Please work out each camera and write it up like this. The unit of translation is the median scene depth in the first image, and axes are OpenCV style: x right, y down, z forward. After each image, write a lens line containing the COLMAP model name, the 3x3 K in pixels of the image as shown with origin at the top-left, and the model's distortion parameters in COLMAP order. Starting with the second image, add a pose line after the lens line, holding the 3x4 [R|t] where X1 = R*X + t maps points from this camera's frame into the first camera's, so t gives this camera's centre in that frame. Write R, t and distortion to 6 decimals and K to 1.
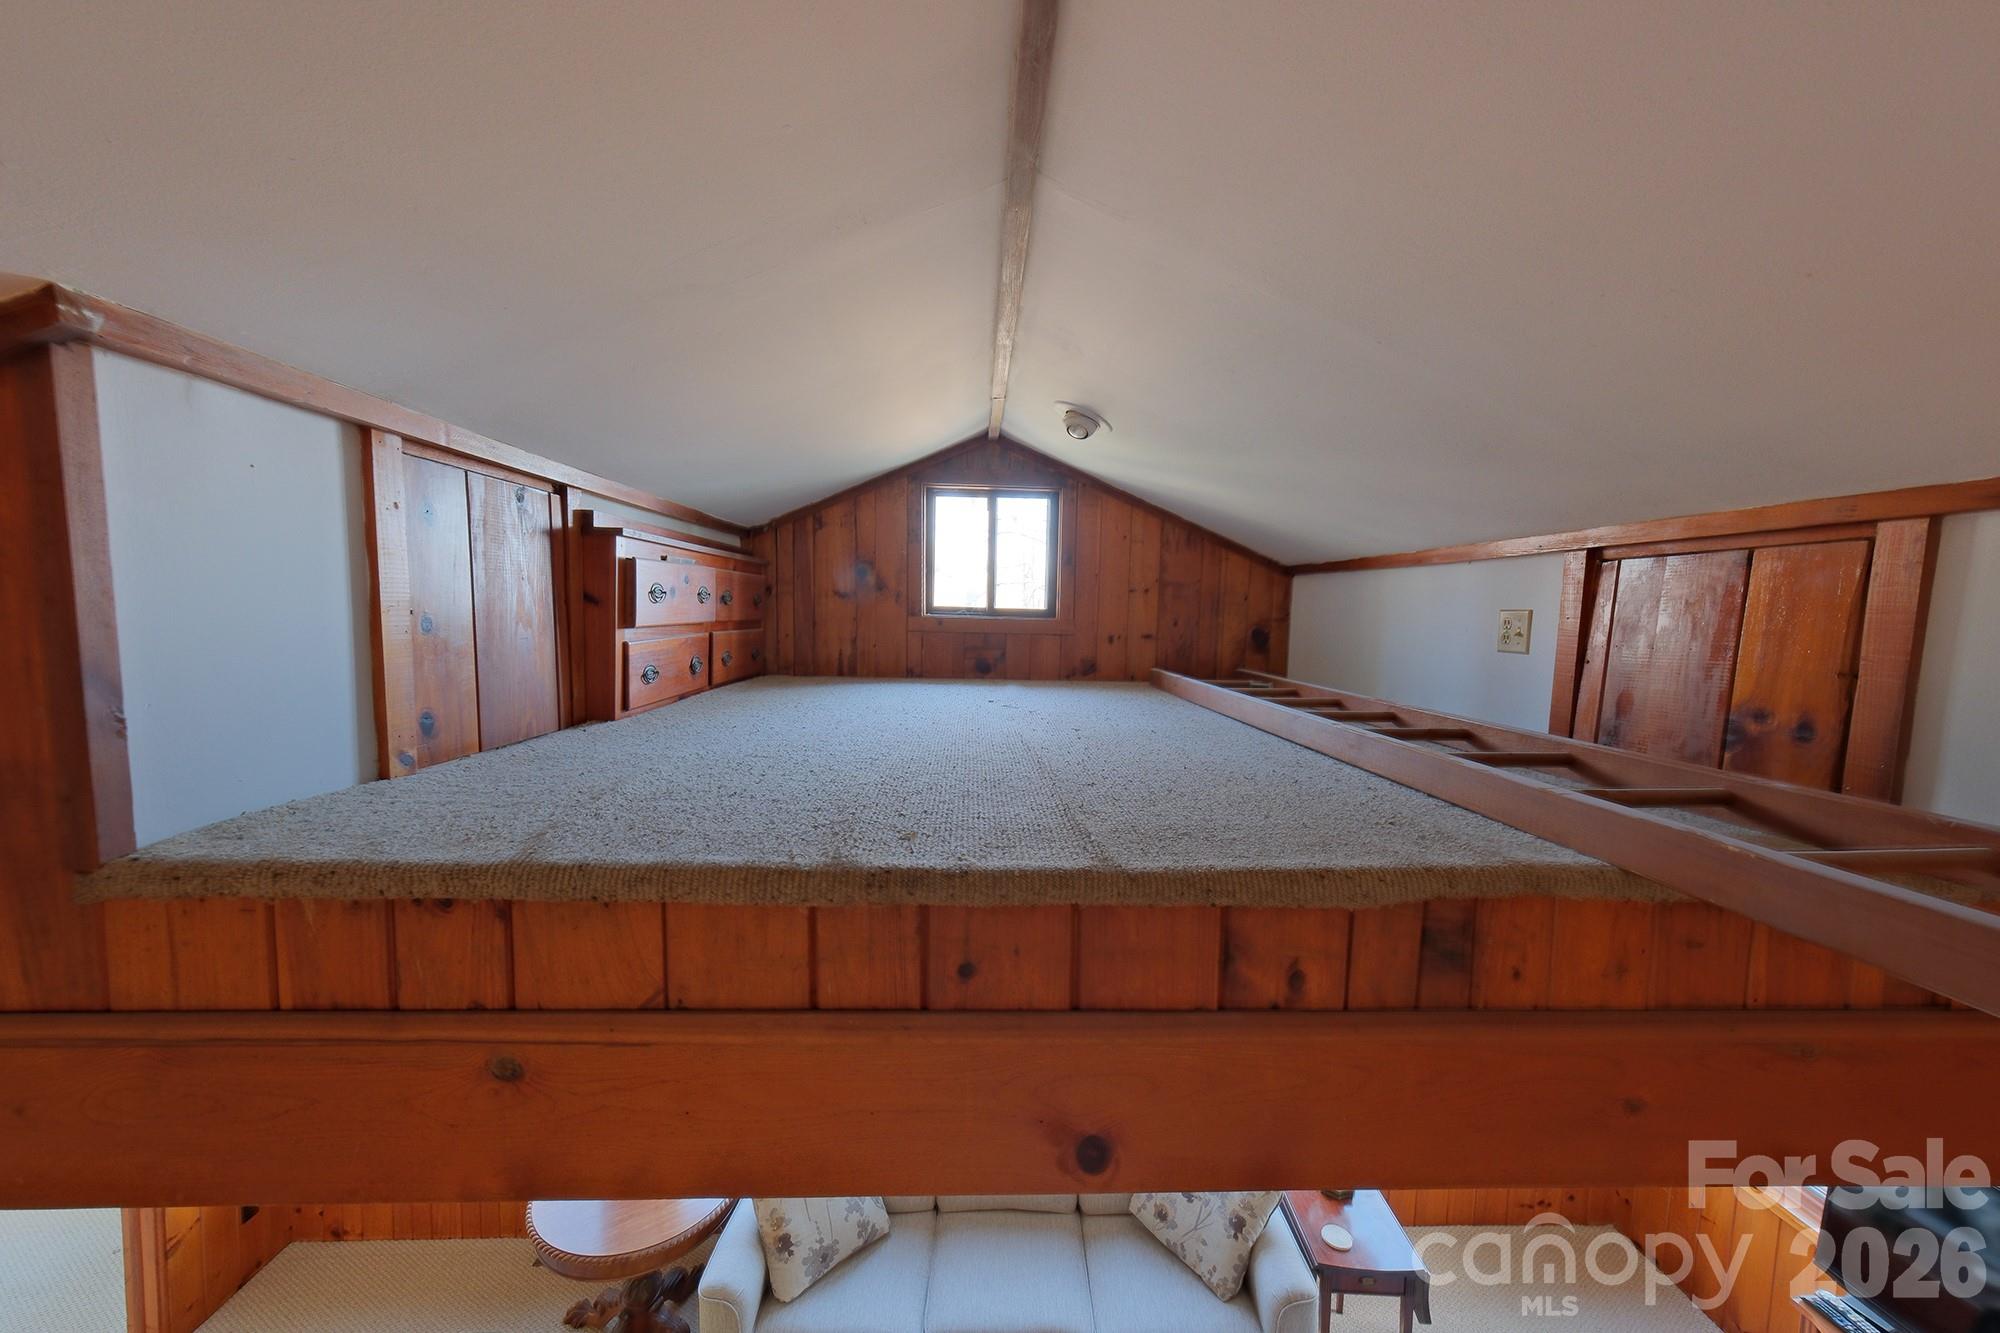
lens RADIAL K [[758.5, 0, 1000.0], [0, 758.5, 666.5], [0, 0, 1]] dist [0.000902, 0.004601]
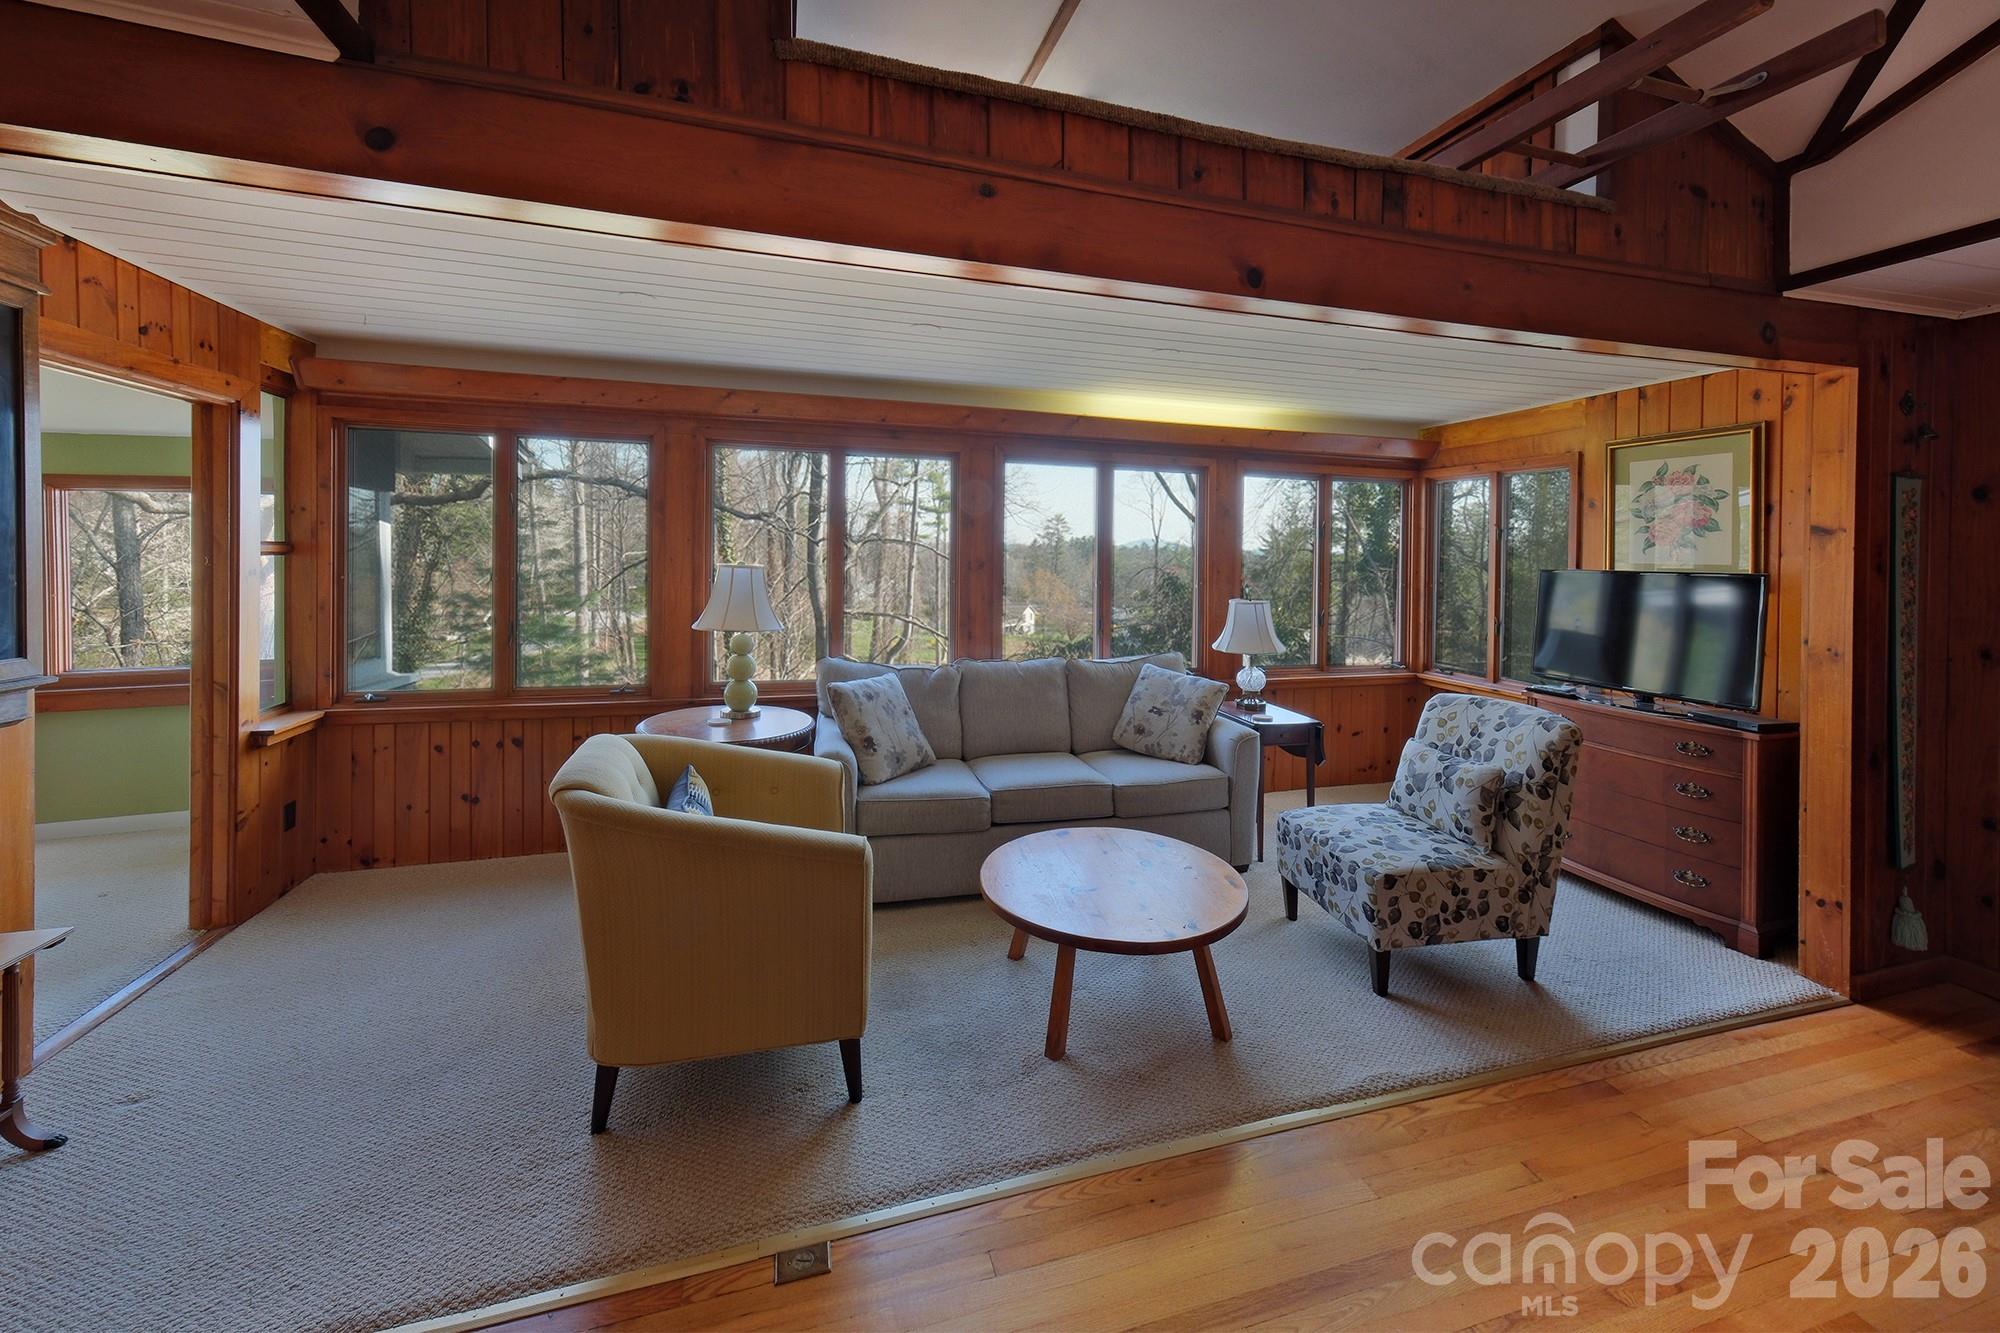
lens RADIAL K [[776.9, 0, 998.6], [0, 776.9, 560.5], [0, 0, 1]] dist [-0.002429, 0.005984]
pose [[0.968714, -0.016093, 0.247659, -1.043075], [0.031364, 0.997833, -0.057842, 1.467407], [-0.246191, 0.063800, 0.967119, -0.774890]]
